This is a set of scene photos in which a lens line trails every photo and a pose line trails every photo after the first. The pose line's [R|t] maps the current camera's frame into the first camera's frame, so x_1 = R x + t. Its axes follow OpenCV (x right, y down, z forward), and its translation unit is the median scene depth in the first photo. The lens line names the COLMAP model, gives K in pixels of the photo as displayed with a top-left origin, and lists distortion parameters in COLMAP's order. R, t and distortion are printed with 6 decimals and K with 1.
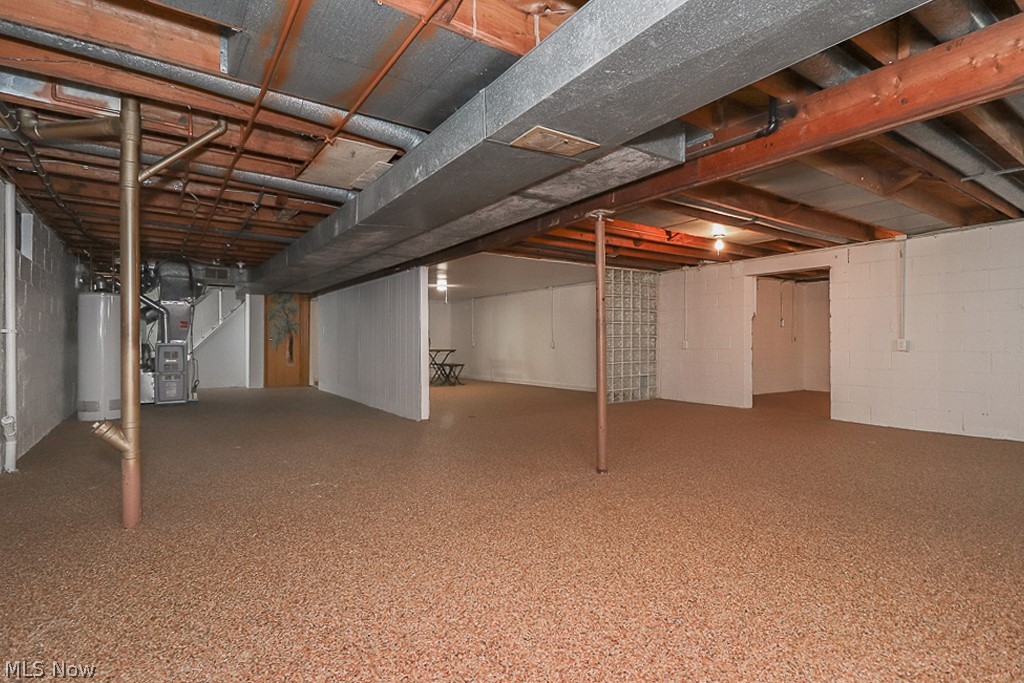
lens RADIAL K [[490.8, 0, 510.4], [0, 490.8, 339.4], [0, 0, 1]] dist [0.001445, -0.002808]
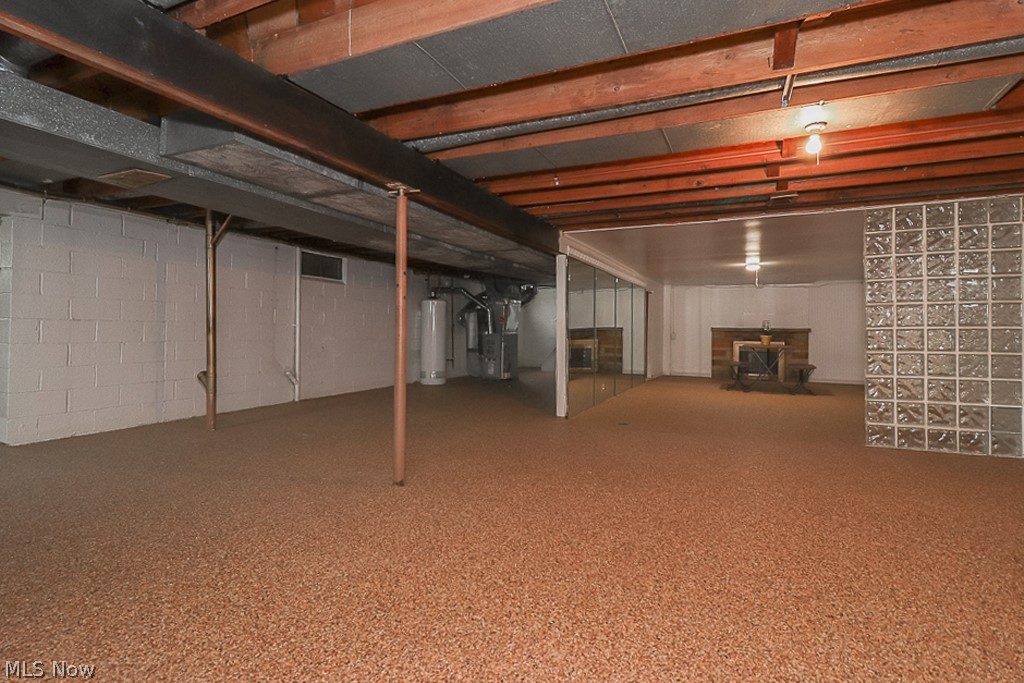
lens RADIAL K [[520.9, 0, 513.0], [0, 520.9, 337.2], [0, 0, 1]] dist [0.003219, 0.000132]
pose [[0.521905, 0.007132, -0.852974, 0.735483], [-0.005624, 0.999972, 0.004920, 0.013166], [0.852985, 0.002229, 0.521930, 0.432720]]
